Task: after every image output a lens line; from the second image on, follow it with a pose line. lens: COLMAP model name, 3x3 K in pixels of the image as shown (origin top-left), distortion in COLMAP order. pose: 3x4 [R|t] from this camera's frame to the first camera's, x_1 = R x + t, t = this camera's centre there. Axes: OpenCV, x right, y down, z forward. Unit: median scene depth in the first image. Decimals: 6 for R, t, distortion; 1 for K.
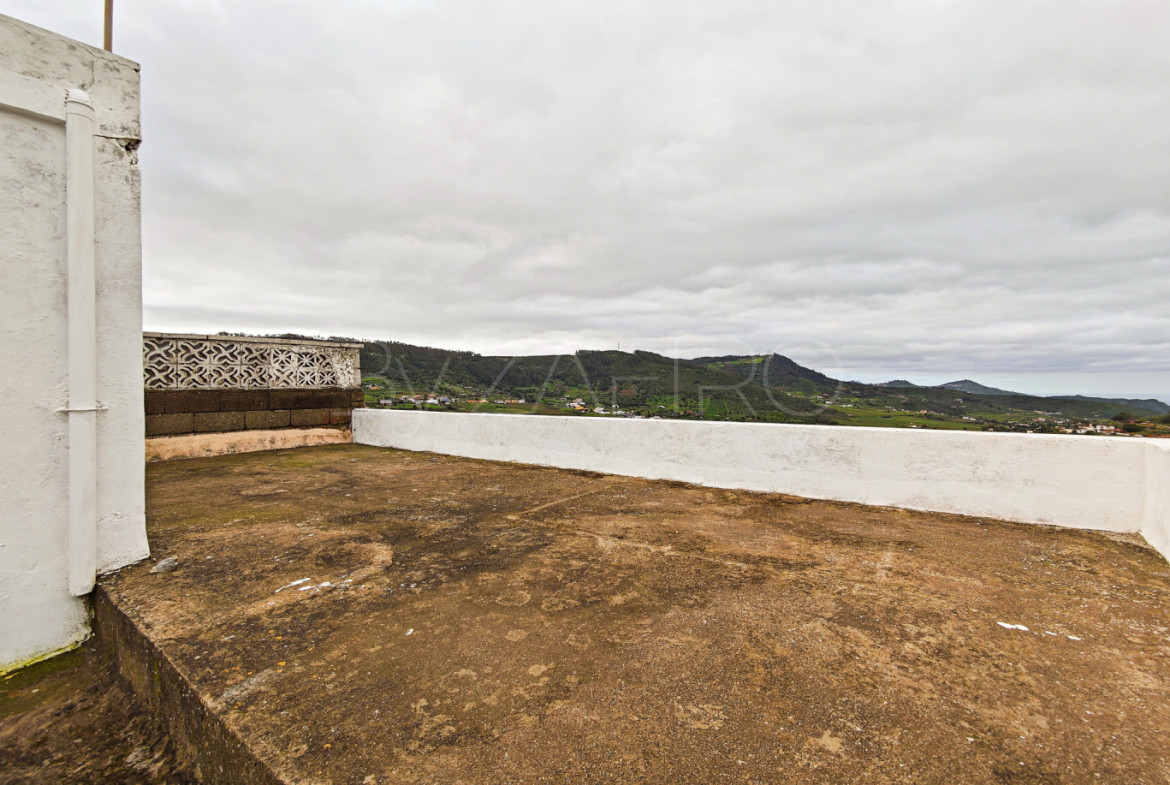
lens RADIAL K [[504.3, 0, 591.1], [0, 504.3, 390.9], [0, 0, 1]] dist [-0.010536, 0.009174]
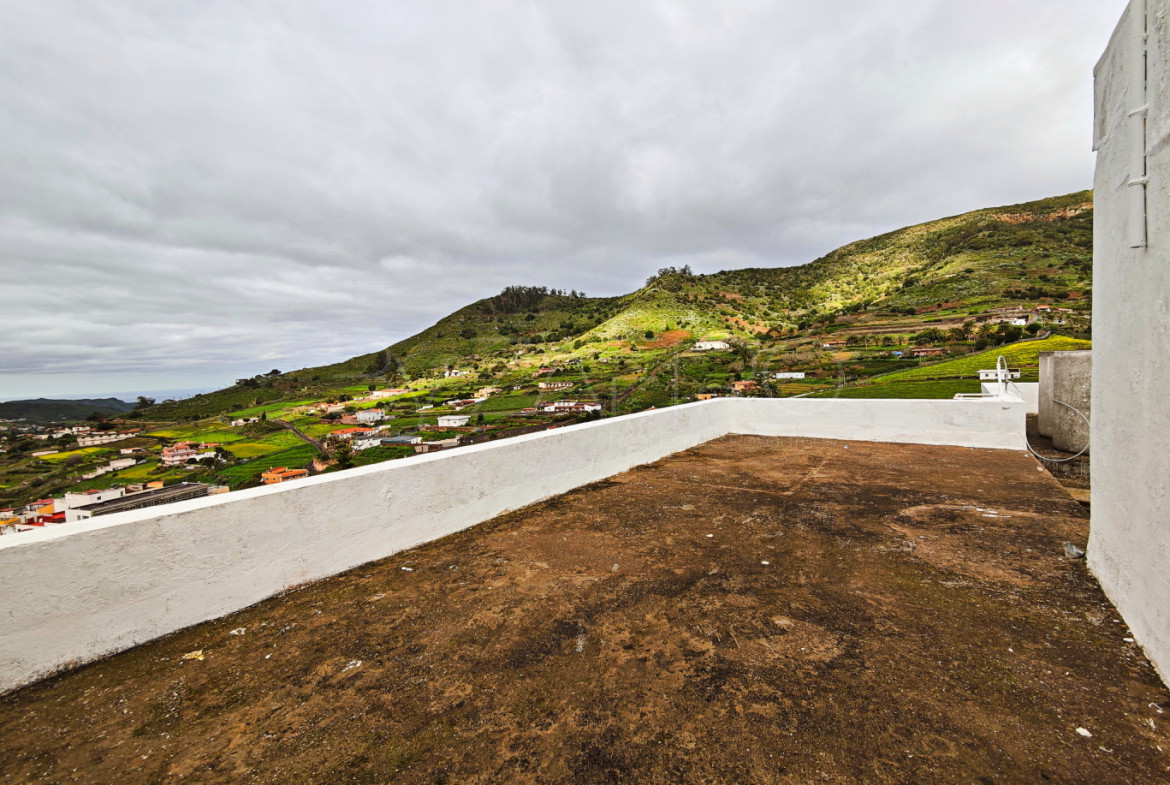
lens RADIAL K [[504.3, 0, 591.1], [0, 504.3, 390.9], [0, 0, 1]] dist [-0.010536, 0.009174]
pose [[-0.019405, -0.040365, 0.998997, -0.814004], [0.043361, 0.998211, 0.041175, -0.046296], [-0.998871, 0.044117, -0.017620, 0.874459]]
